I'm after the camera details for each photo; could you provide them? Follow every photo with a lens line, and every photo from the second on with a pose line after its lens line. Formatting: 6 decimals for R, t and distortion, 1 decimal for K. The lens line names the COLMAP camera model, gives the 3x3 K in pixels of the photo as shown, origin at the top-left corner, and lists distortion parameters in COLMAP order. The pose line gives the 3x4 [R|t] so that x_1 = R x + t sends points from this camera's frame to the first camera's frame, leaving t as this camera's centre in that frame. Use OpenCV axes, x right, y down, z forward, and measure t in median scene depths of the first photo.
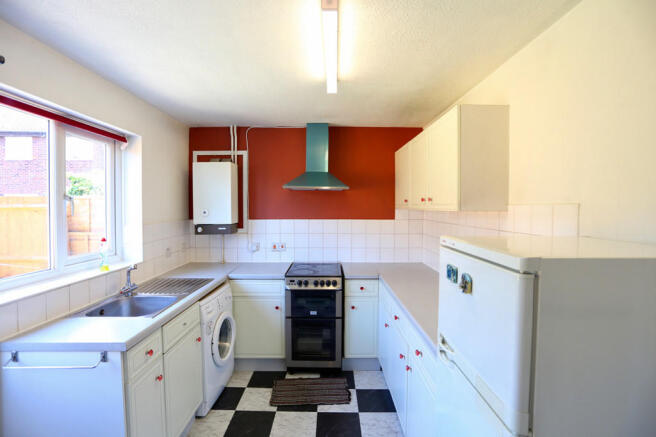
lens RADIAL K [[322.1, 0, 331.4], [0, 322.1, 216.9], [0, 0, 1]] dist [-0.077897, 0.041065]
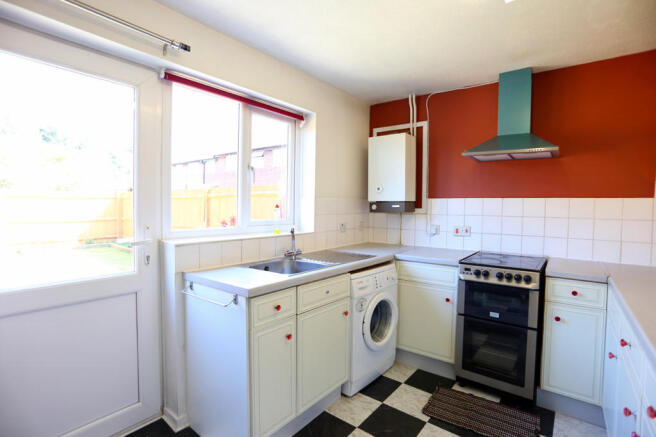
lens RADIAL K [[322.1, 0, 331.4], [0, 322.1, 216.9], [0, 0, 1]] dist [-0.077897, 0.041065]
pose [[0.783796, 0.025514, -0.620494, 0.098247], [-0.028877, 0.999572, 0.004625, 0.075030], [0.620347, 0.014293, 0.784198, 0.168221]]
